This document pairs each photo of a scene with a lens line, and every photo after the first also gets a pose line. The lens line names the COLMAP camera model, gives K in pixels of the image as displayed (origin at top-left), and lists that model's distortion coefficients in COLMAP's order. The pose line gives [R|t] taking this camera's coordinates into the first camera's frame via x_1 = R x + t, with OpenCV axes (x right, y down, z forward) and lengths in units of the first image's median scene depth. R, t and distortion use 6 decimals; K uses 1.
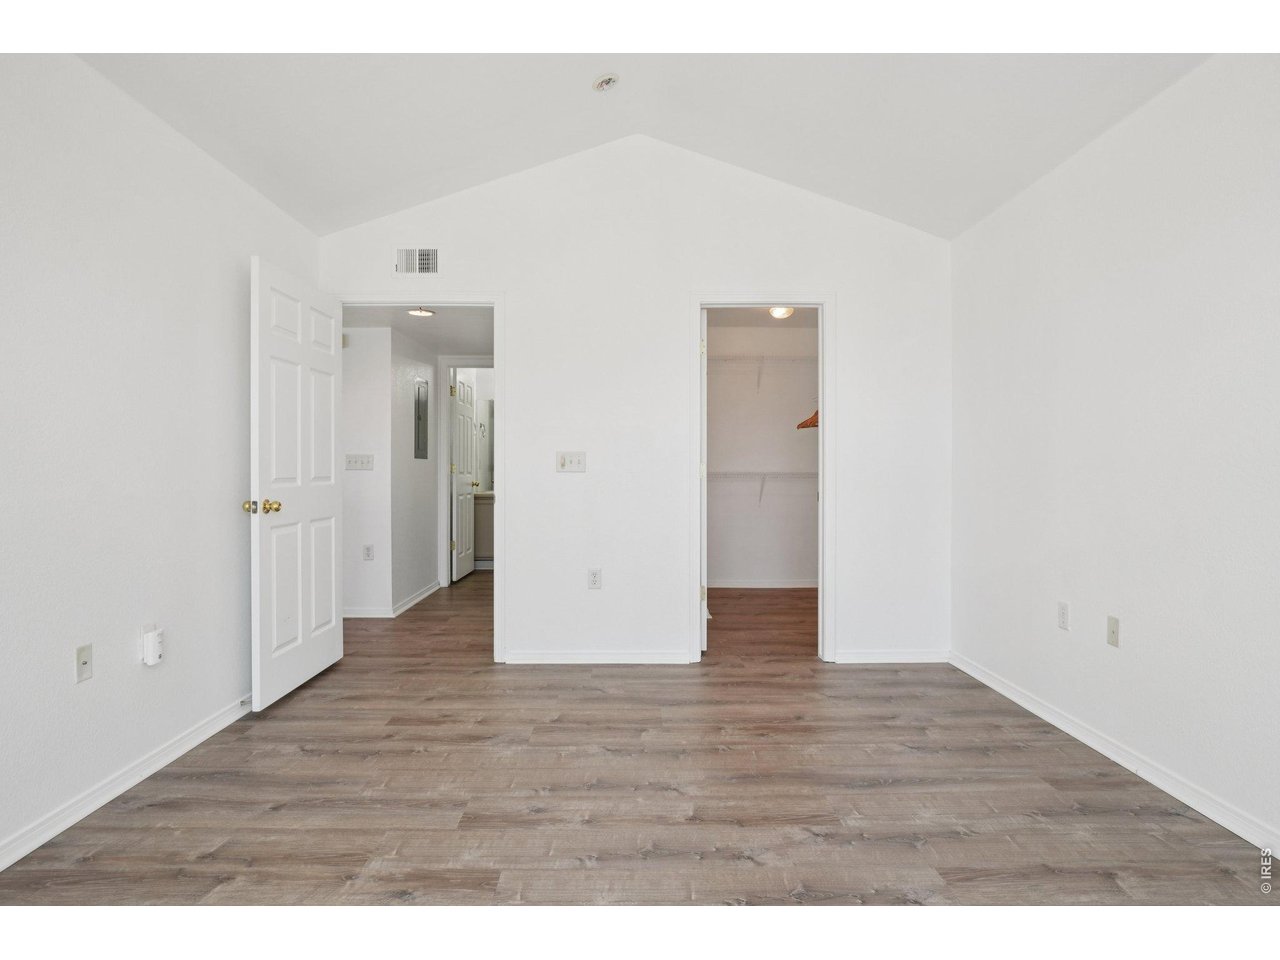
lens RADIAL K [[738.4, 0, 646.7], [0, 738.4, 472.3], [0, 0, 1]] dist [-0.034977, 0.031581]
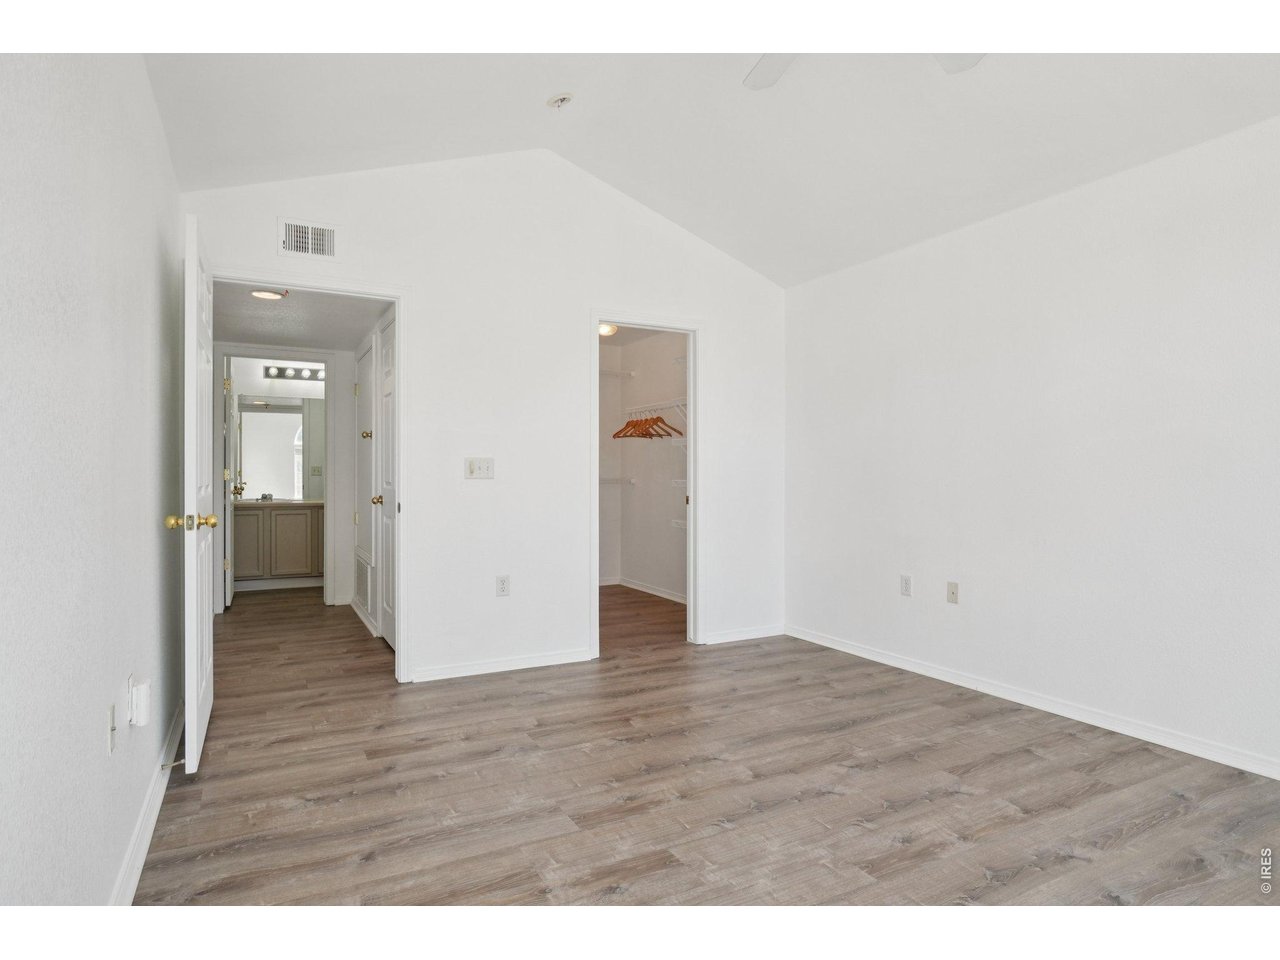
lens RADIAL K [[738.4, 0, 646.7], [0, 738.4, 472.3], [0, 0, 1]] dist [-0.034977, 0.031581]
pose [[0.877692, 0.003507, 0.479213, -0.532931], [0.000266, 0.999969, -0.007806, -0.001470], [-0.479225, 0.006979, 0.877664, 0.046175]]
